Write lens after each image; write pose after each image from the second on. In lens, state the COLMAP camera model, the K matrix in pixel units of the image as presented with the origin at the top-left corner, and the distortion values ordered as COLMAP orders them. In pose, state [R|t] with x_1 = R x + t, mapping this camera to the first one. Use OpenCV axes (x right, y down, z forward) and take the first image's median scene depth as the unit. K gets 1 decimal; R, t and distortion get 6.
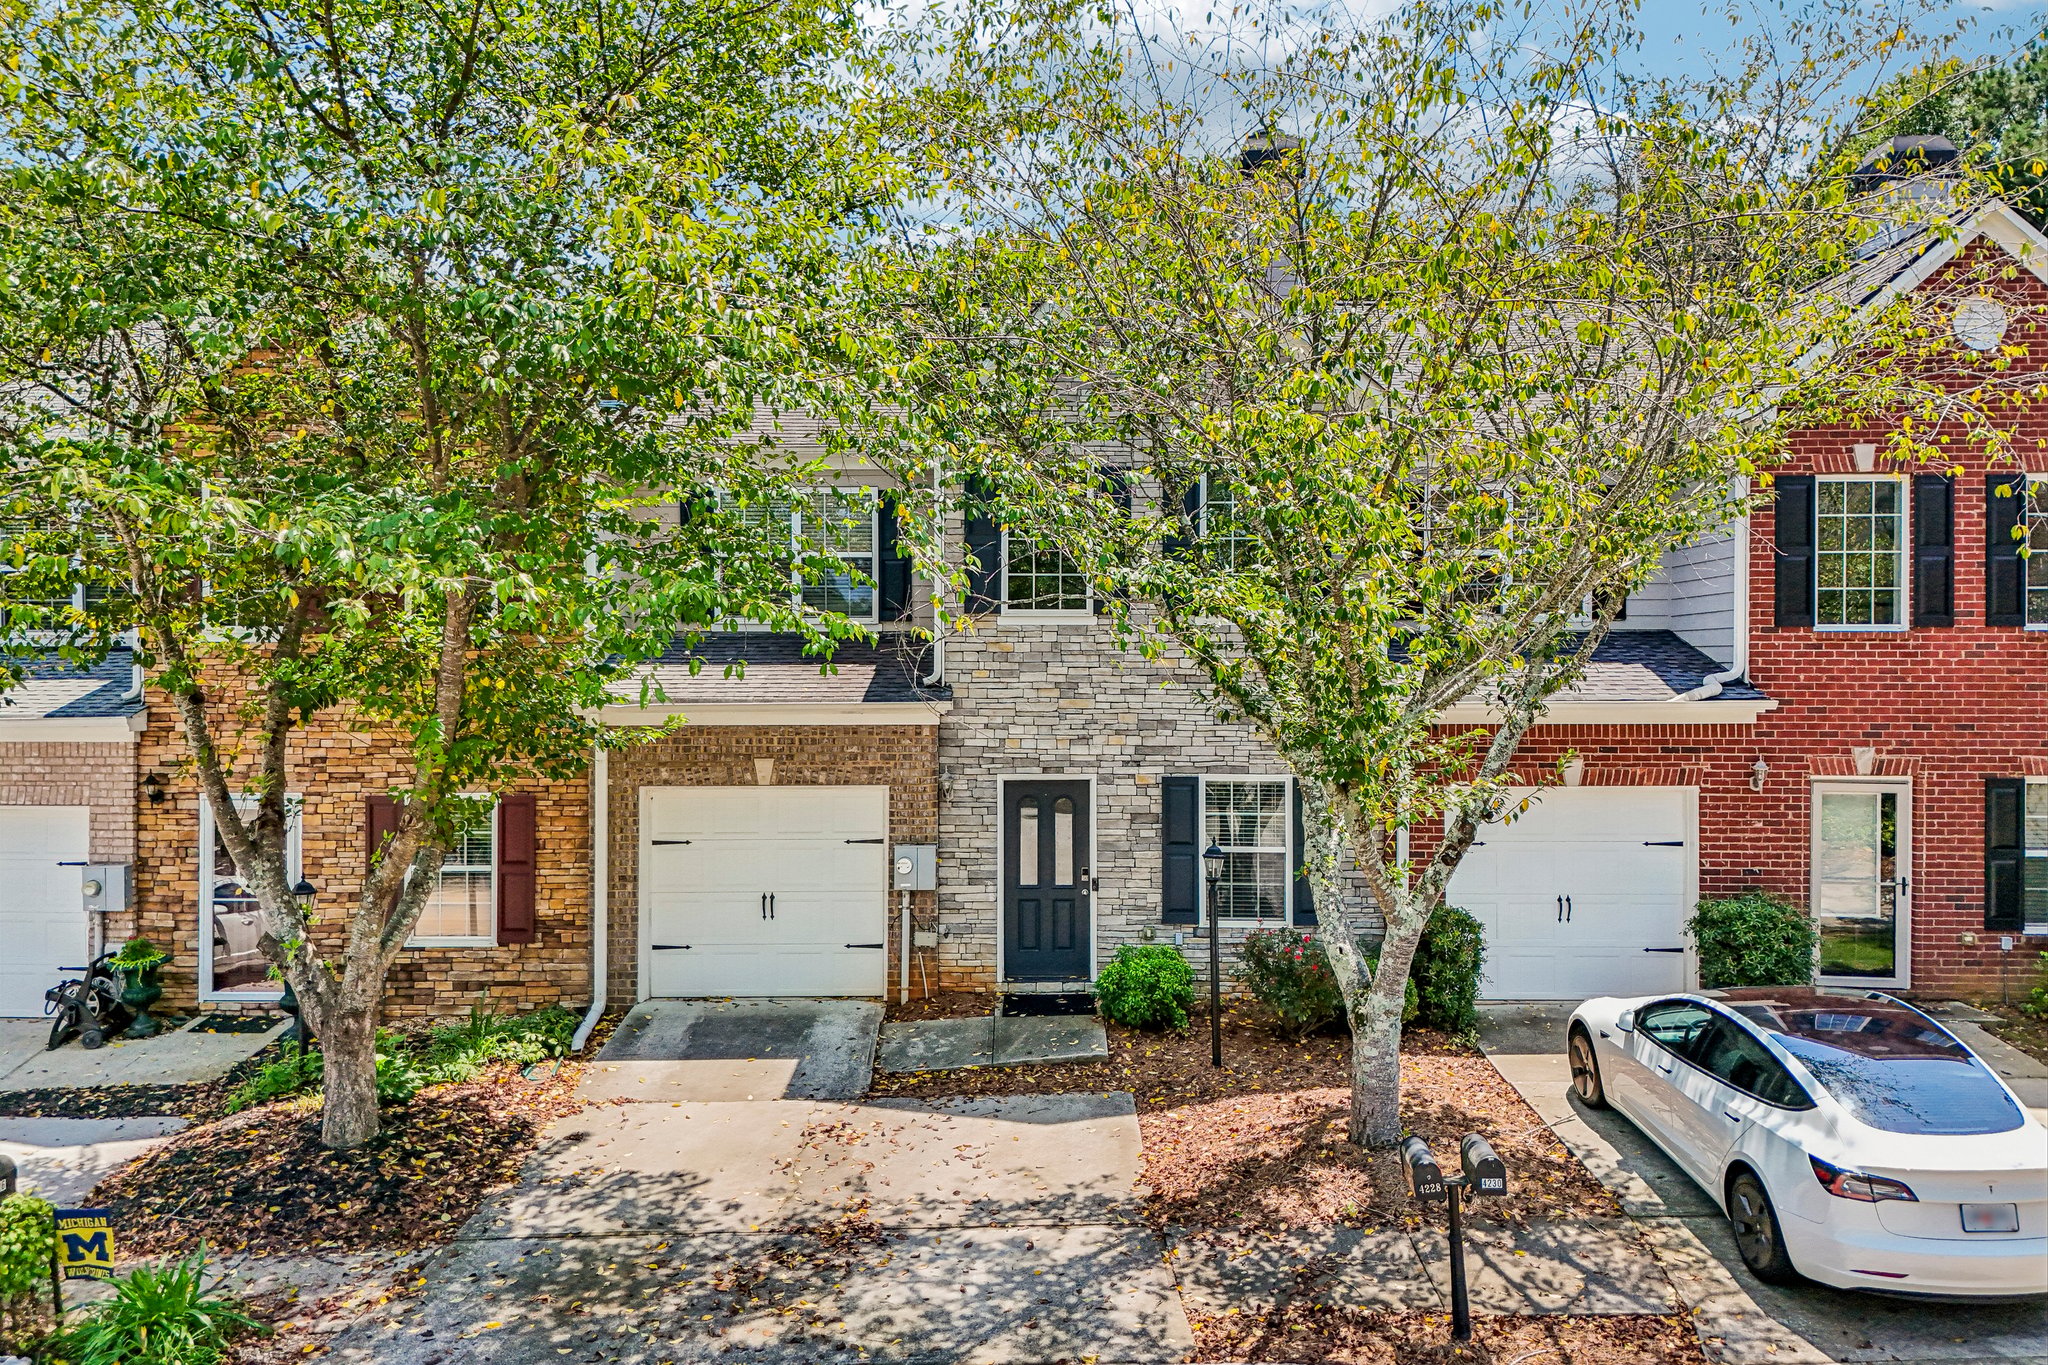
lens RADIAL K [[1384.6, 0, 1024.0], [0, 1384.6, 682.5], [0, 0, 1]] dist [0.052236, -0.002561]
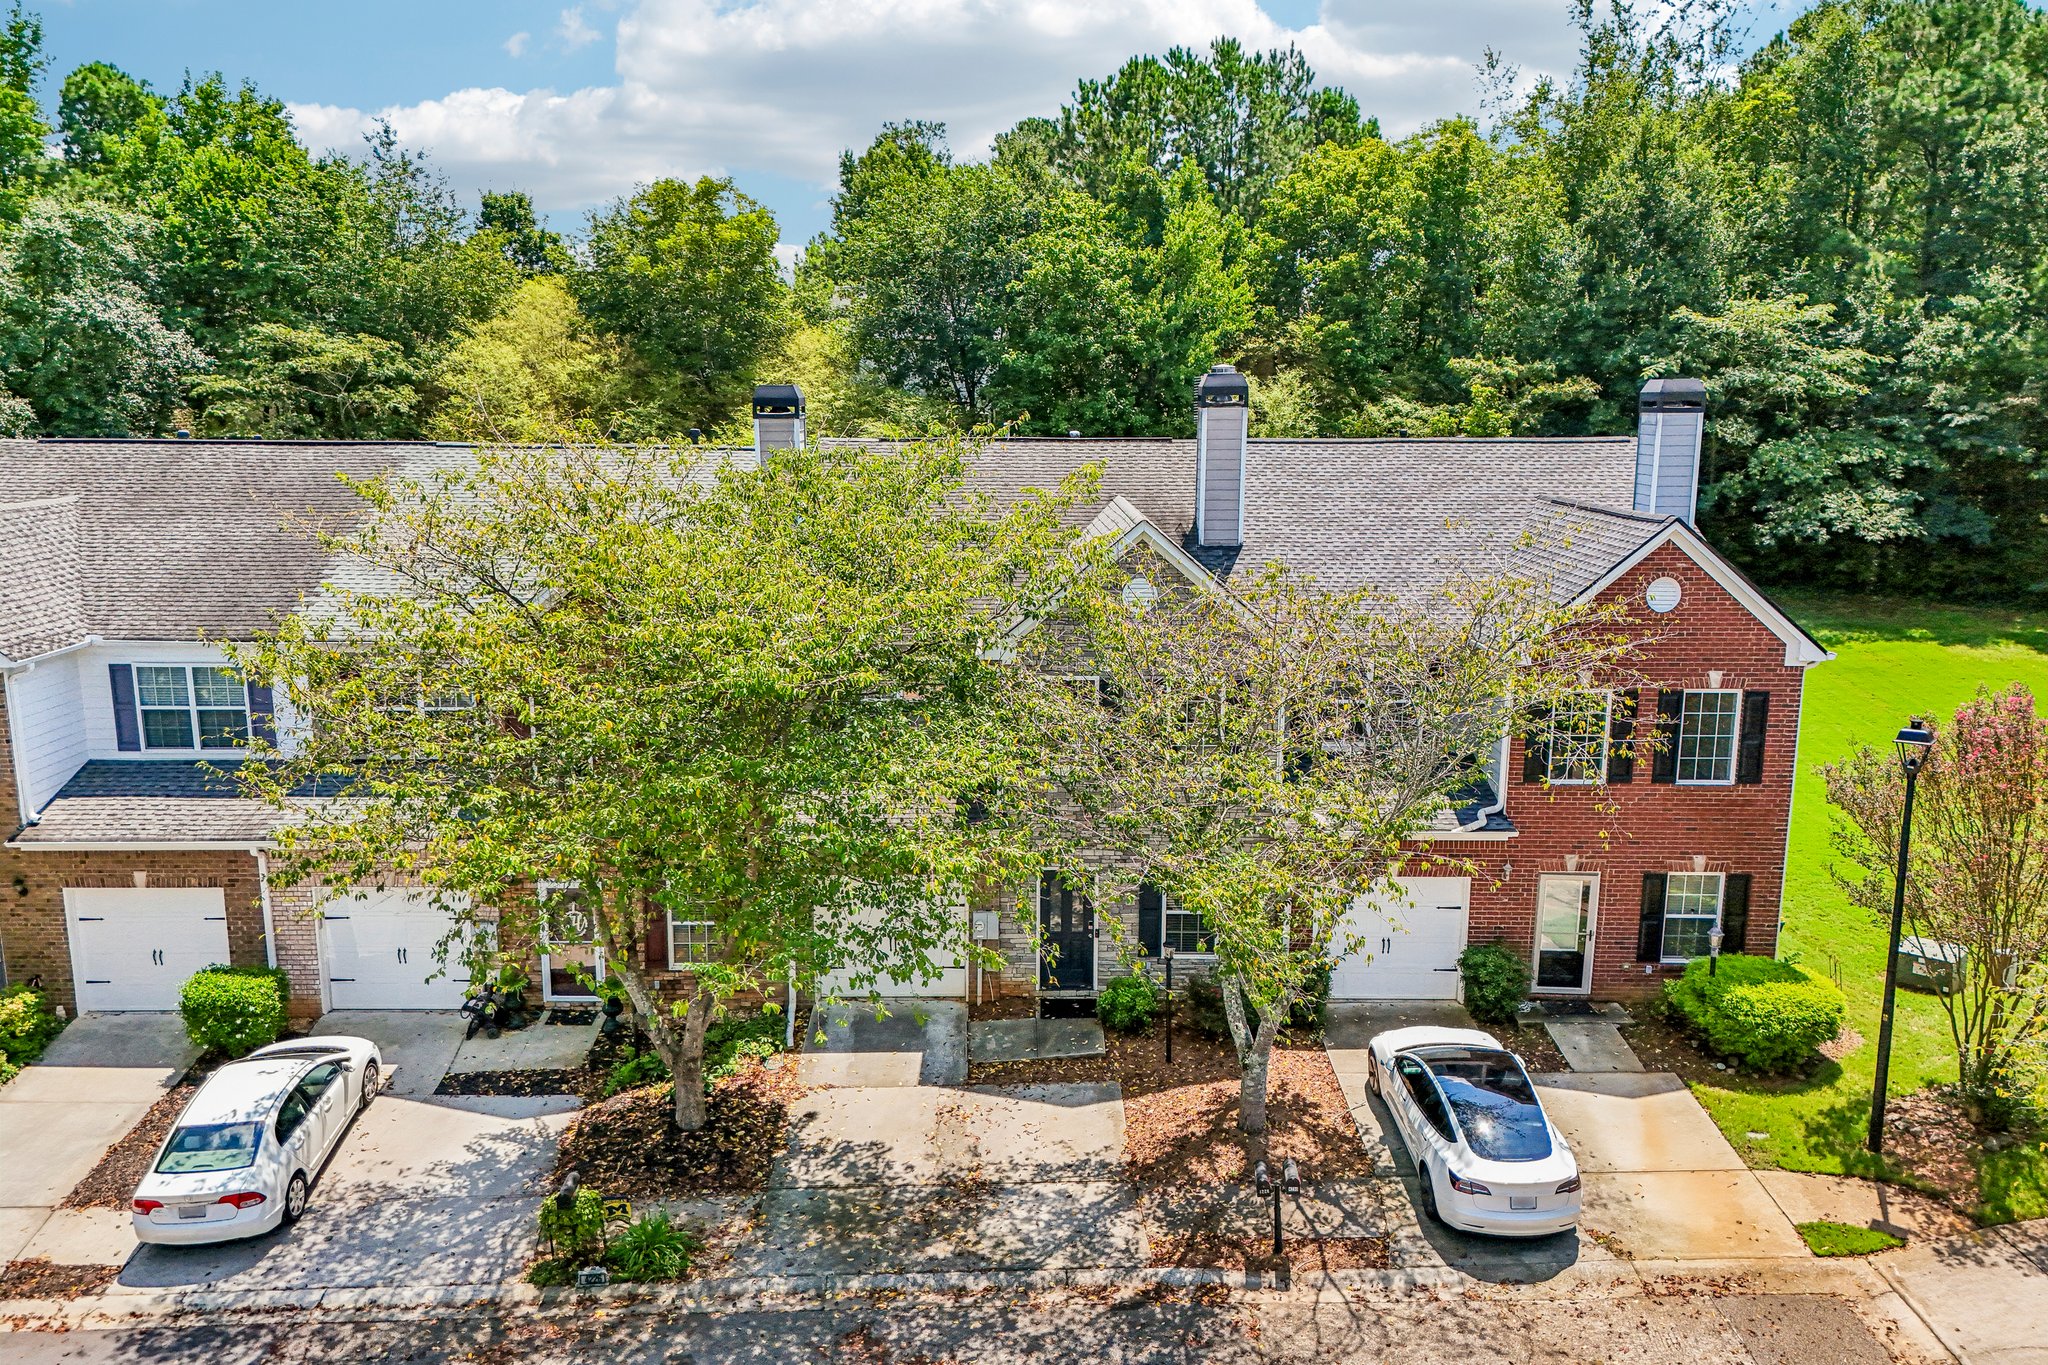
lens RADIAL K [[1461.6, 0, 1025.8], [0, 1461.6, 602.7], [0, 0, 1]] dist [0.103287, -0.061641]
pose [[0.999705, 0.004369, 0.023905, -0.090856], [-0.008482, 0.984569, 0.174792, -0.647440], [-0.022772, -0.174943, 0.984315, -0.748808]]
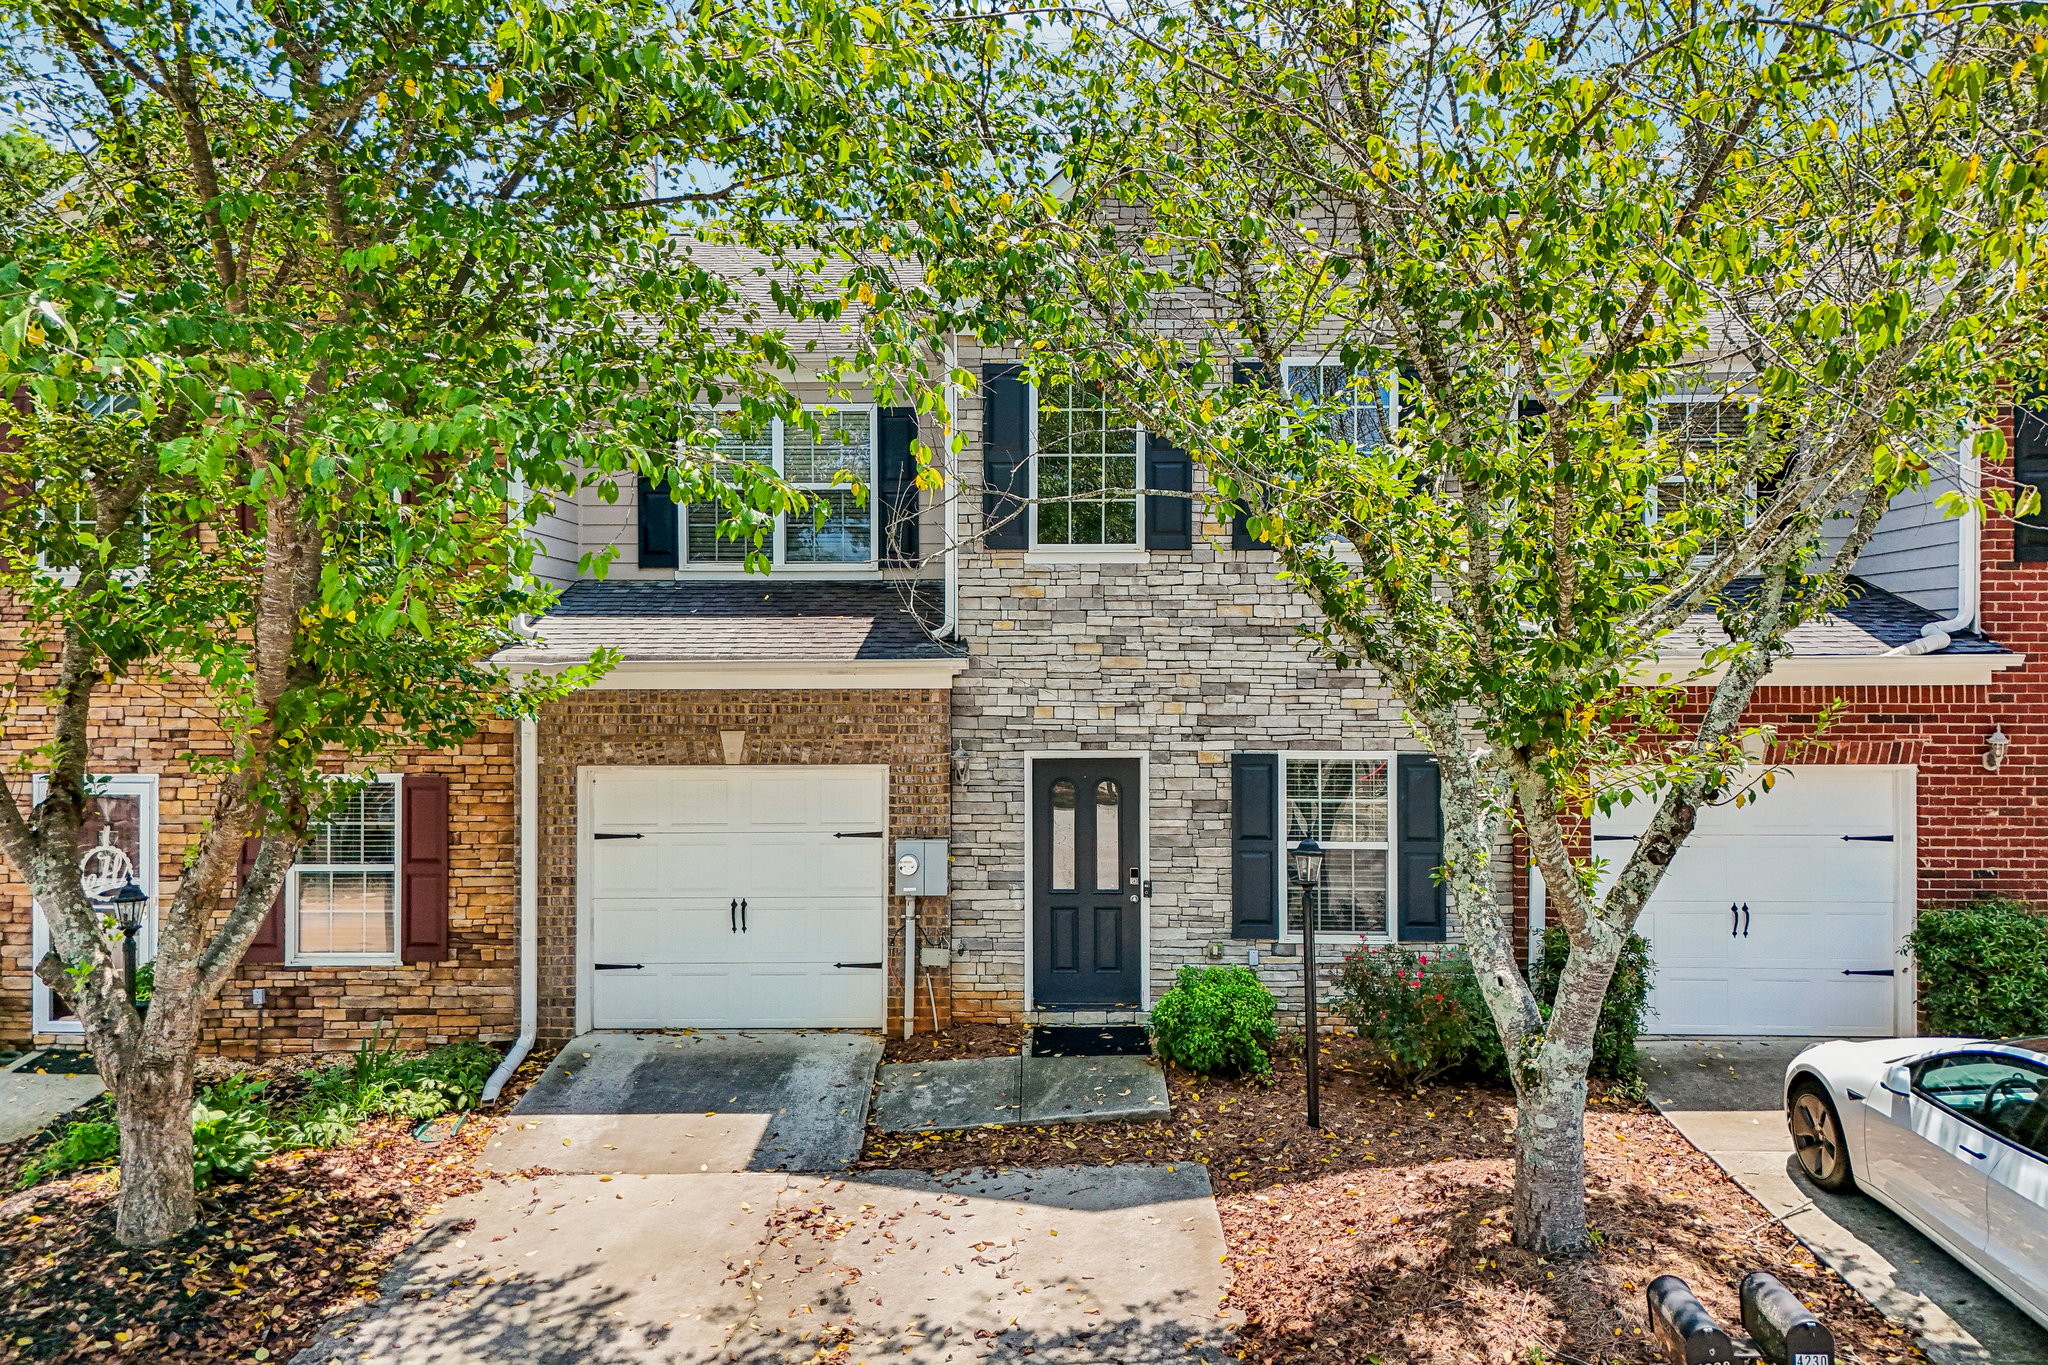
lens RADIAL K [[1374.9, 0, 1024.0], [0, 1374.9, 682.5], [0, 0, 1]] dist [0.041294, -0.006460]
pose [[0.999920, -0.001194, -0.012621, -0.011664], [0.001164, 0.999996, -0.002385, 0.035345], [0.012624, 0.002370, 0.999918, 0.254719]]
